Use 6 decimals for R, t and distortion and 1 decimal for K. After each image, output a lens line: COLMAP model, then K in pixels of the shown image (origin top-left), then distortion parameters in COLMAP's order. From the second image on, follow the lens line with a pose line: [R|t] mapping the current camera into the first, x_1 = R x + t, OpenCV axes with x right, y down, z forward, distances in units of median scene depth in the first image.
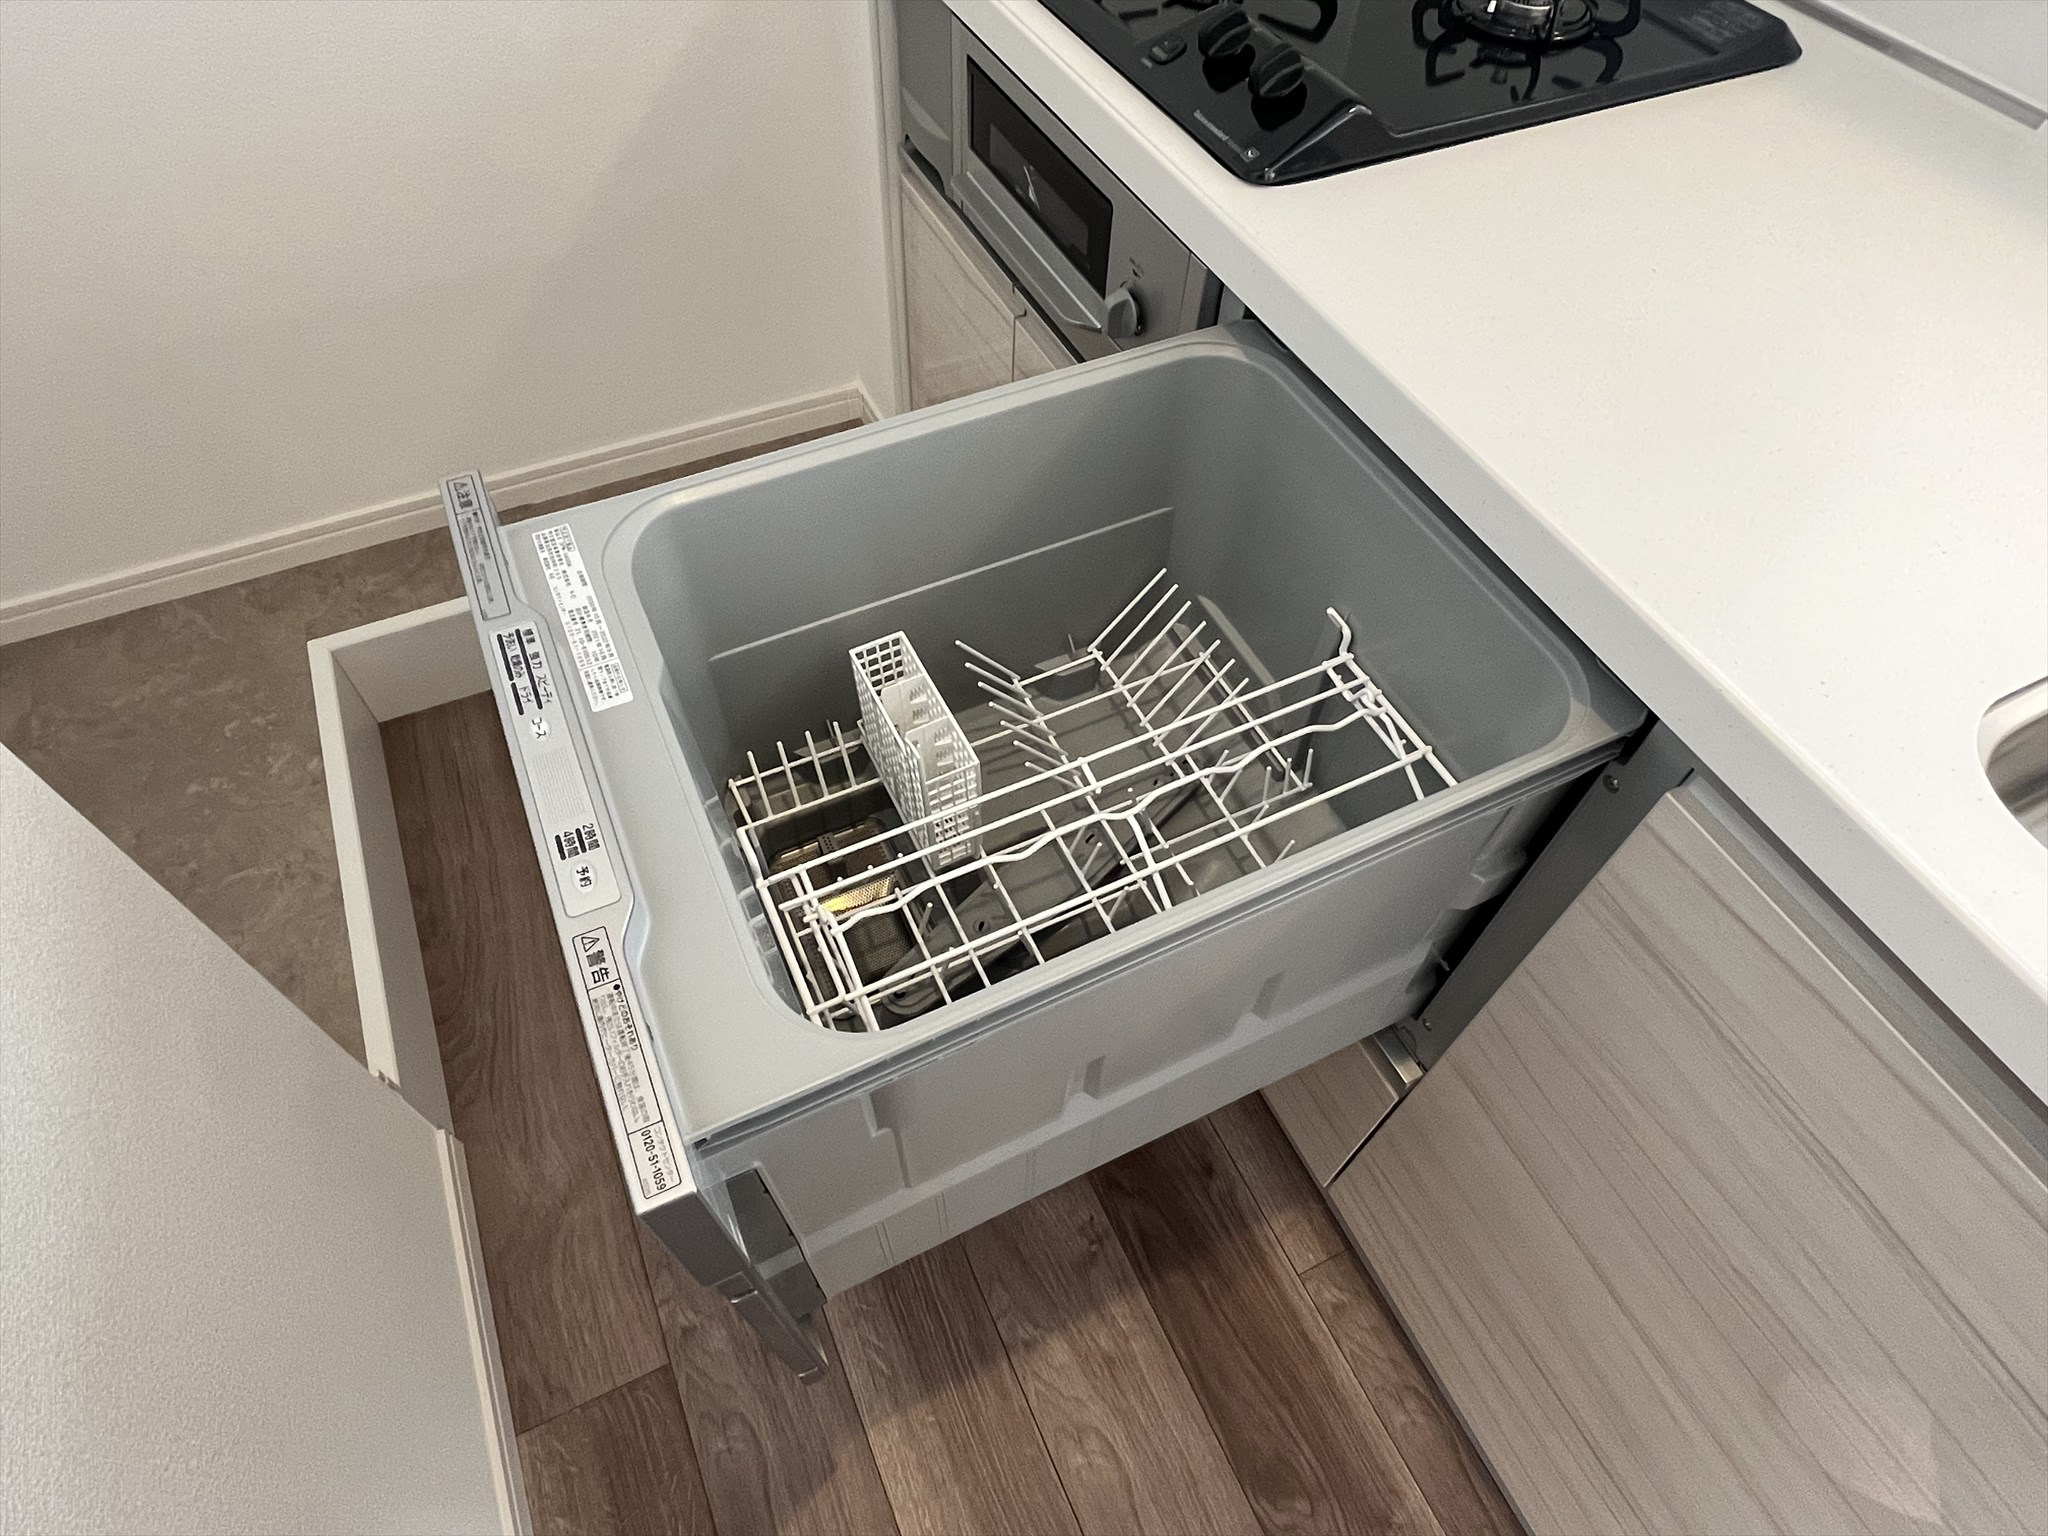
lens RADIAL K [[1145.9, 0, 1022.6], [0, 1145.9, 764.0], [0, 0, 1]] dist [-0.003421, 0.000431]
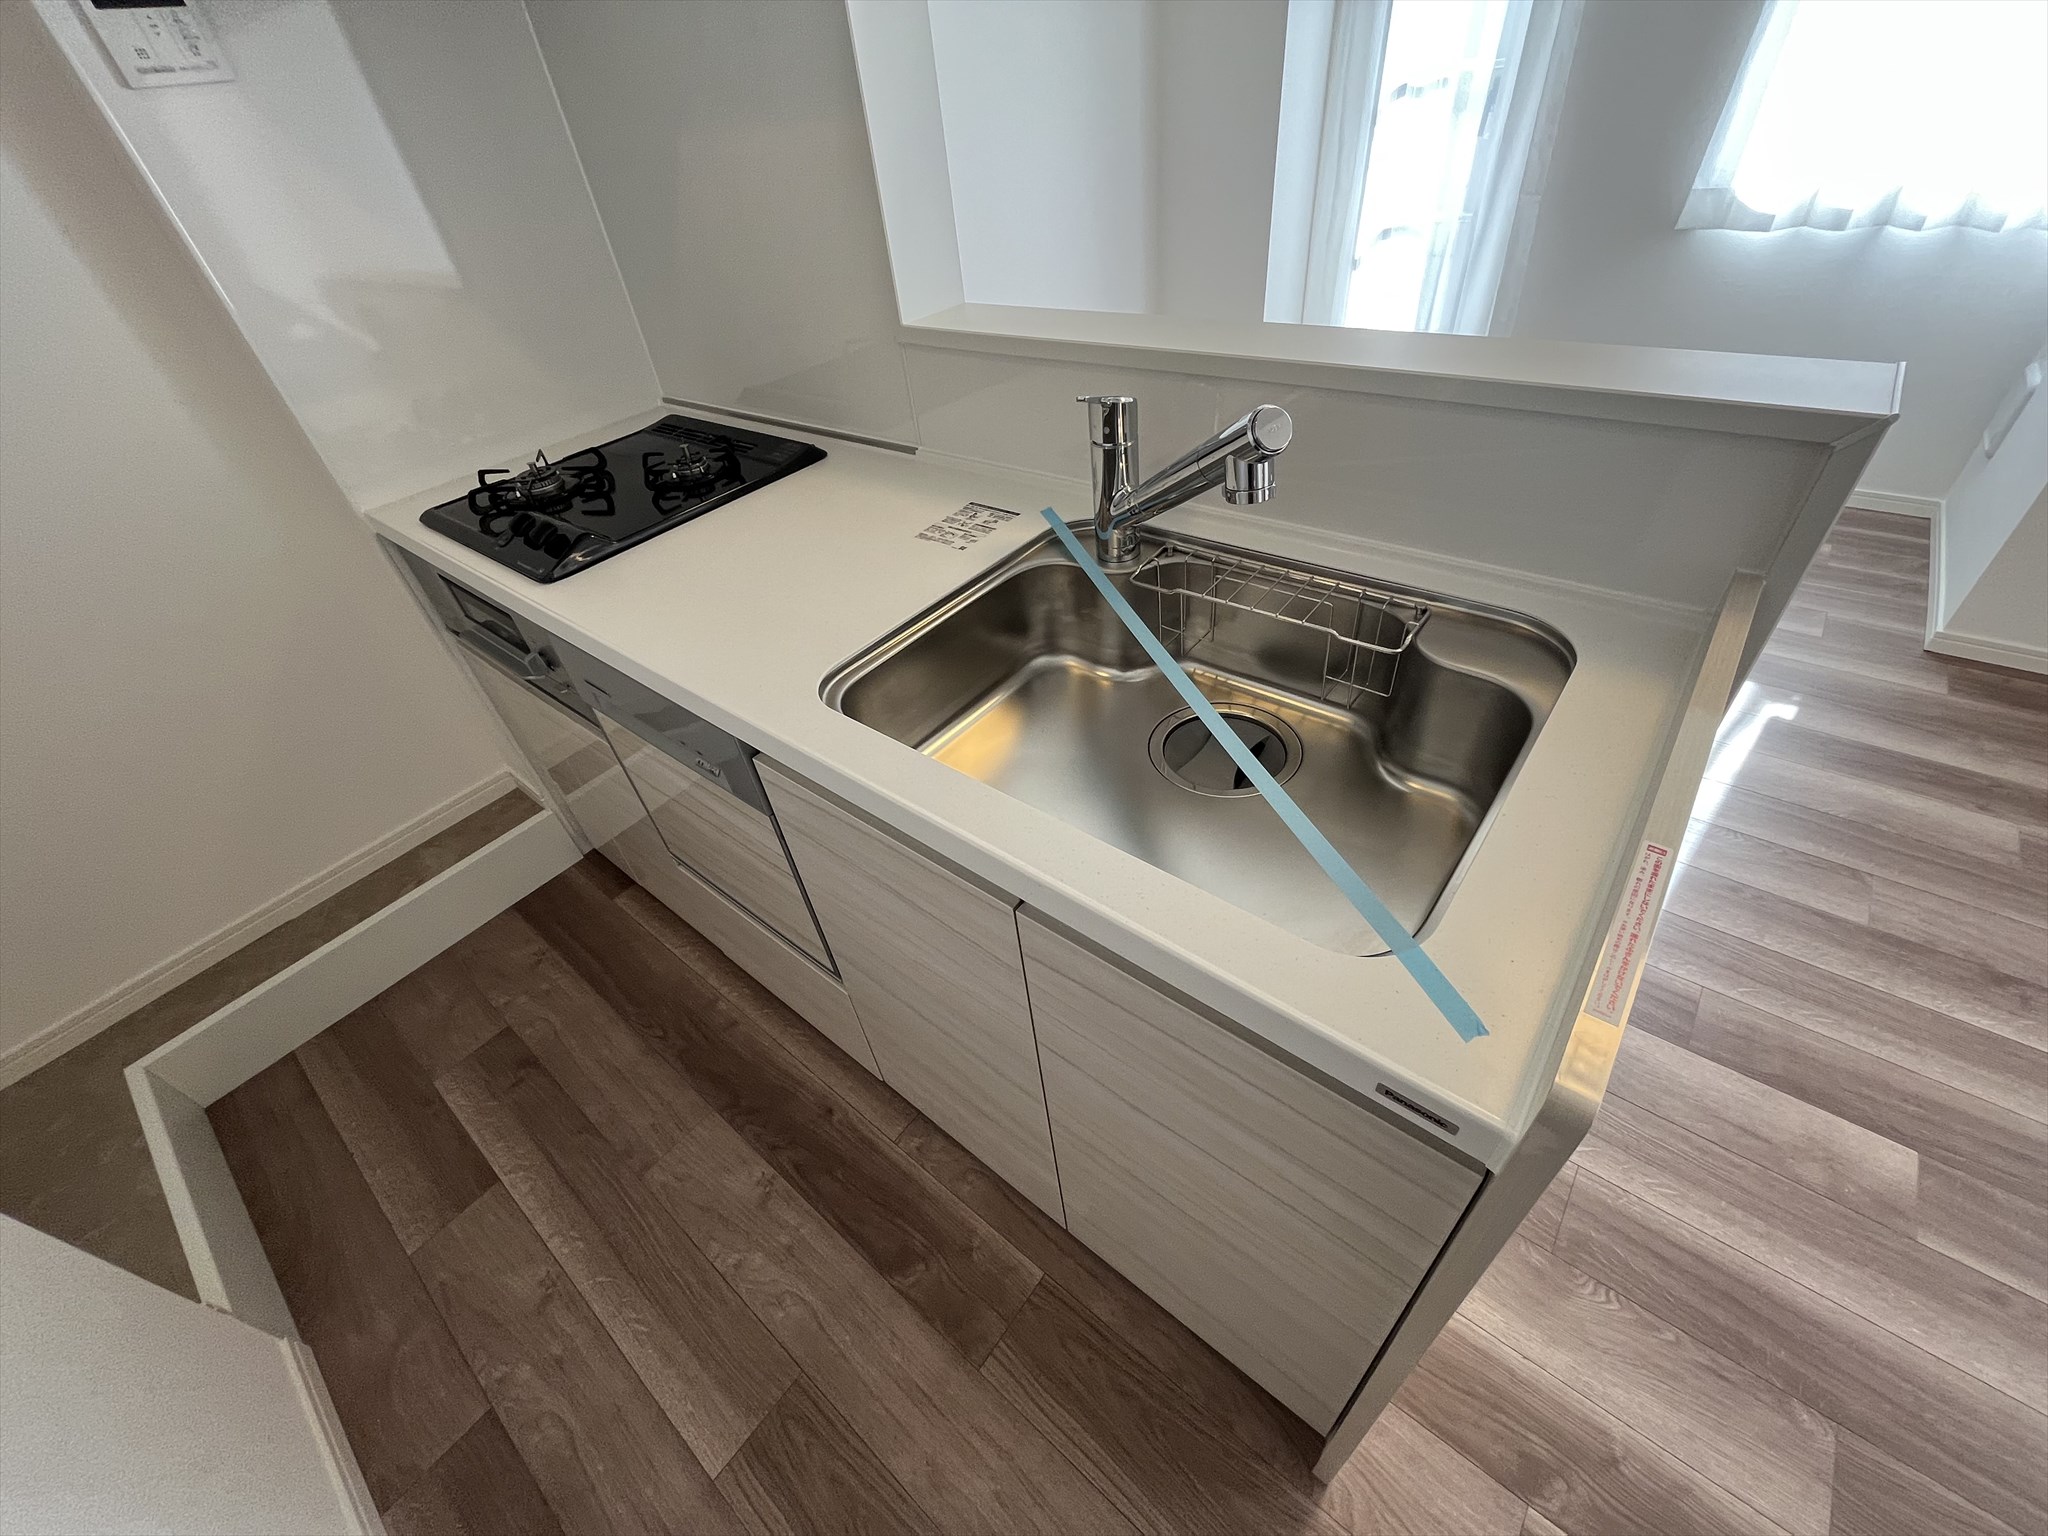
lens RADIAL K [[824.6, 0, 1021.7], [0, 824.6, 772.1], [0, 0, 1]] dist [0.000792, 0.000441]
pose [[0.896006, -0.367329, 0.249484, 0.318390], [0.417629, 0.888008, -0.192424, 0.294529], [-0.150861, 0.276605, 0.949068, -0.296695]]
